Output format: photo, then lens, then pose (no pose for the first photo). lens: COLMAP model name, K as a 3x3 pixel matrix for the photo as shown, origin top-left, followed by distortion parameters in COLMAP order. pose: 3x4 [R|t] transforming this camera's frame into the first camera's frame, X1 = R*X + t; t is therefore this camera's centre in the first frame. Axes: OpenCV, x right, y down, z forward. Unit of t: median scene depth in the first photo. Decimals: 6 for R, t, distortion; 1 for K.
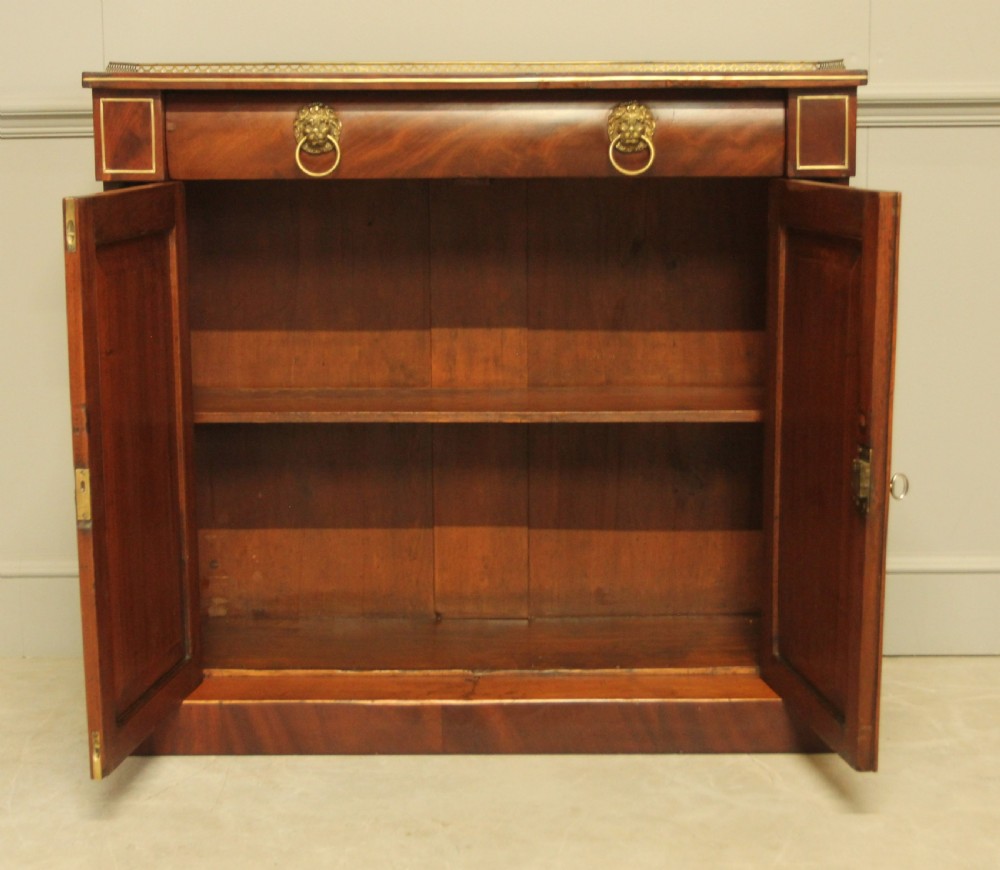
lens RADIAL K [[1854.8, 0, 500.1], [0, 1854.8, 393.9], [0, 0, 1]] dist [-0.031340, 0.007182]
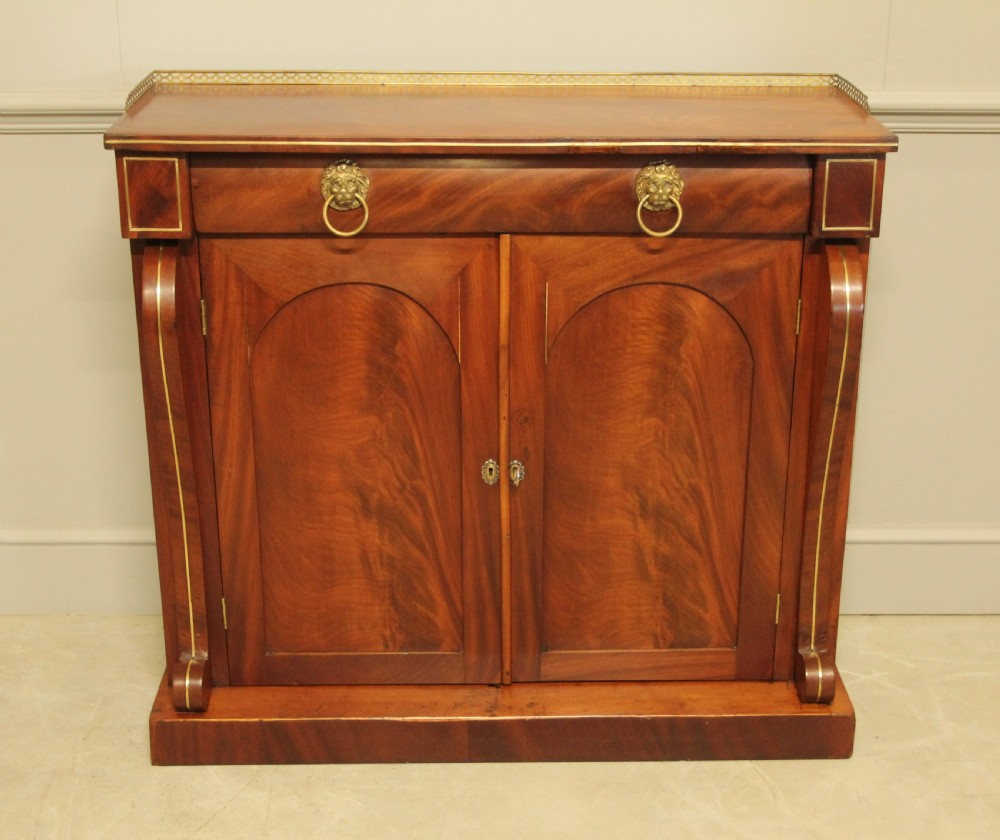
lens RADIAL K [[1610.4, 0, 518.0], [0, 1610.4, 423.5], [0, 0, 1]] dist [-0.016739, -0.074926]
pose [[0.999388, -0.000368, 0.034977, -0.035982], [-0.006977, 0.977754, 0.209637, -0.200505], [-0.034276, -0.209753, 0.977154, 0.126984]]
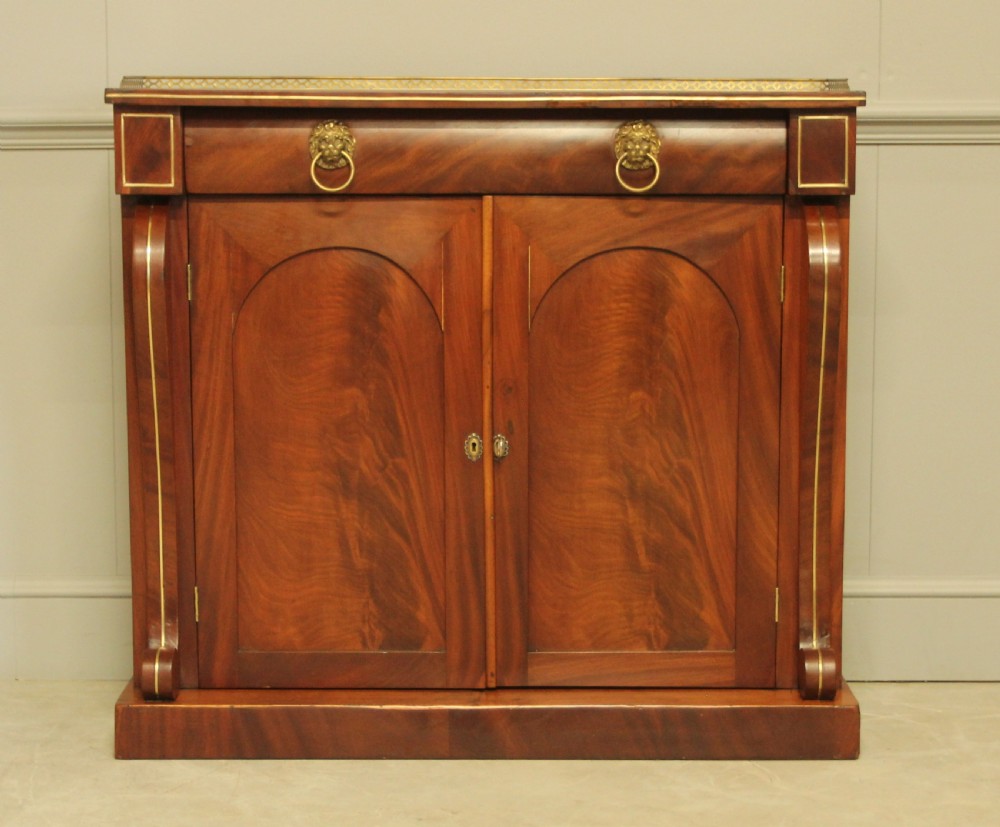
lens RADIAL K [[2366.4, 0, 499.5], [0, 2366.4, 442.7], [0, 0, 1]] dist [-0.017452, 0.254616]
pose [[0.999970, 0.005881, 0.004955, -0.011266], [-0.005823, 0.999916, -0.011599, 0.036739], [-0.005023, 0.011570, 0.999920, -0.310702]]
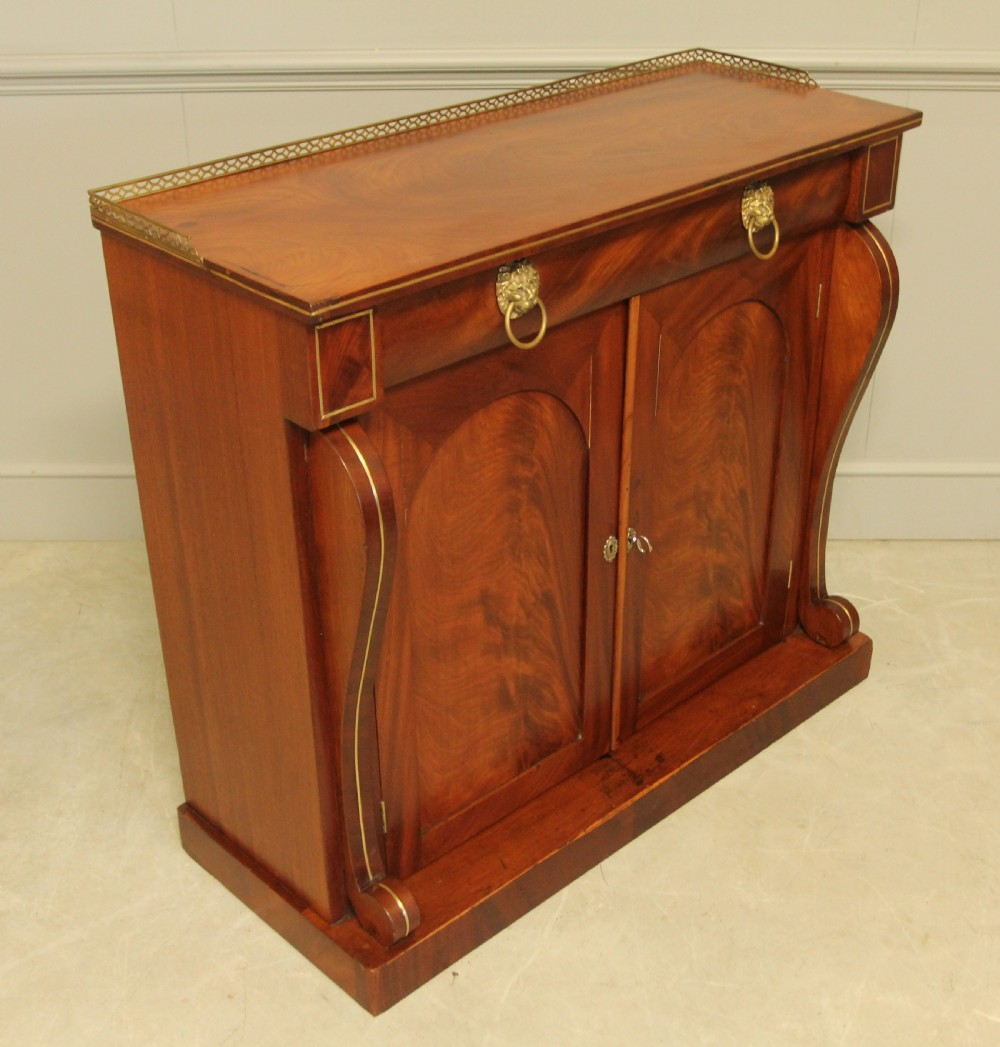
lens RADIAL K [[1503.6, 0, 500.0], [0, 1503.6, 523.5], [0, 0, 1]] dist [-0.058760, -0.025569]
pose [[0.724977, -0.341810, 0.597975, -0.536737], [0.106292, 0.913296, 0.393183, -0.310421], [-0.680522, -0.221489, 0.698450, 0.519943]]
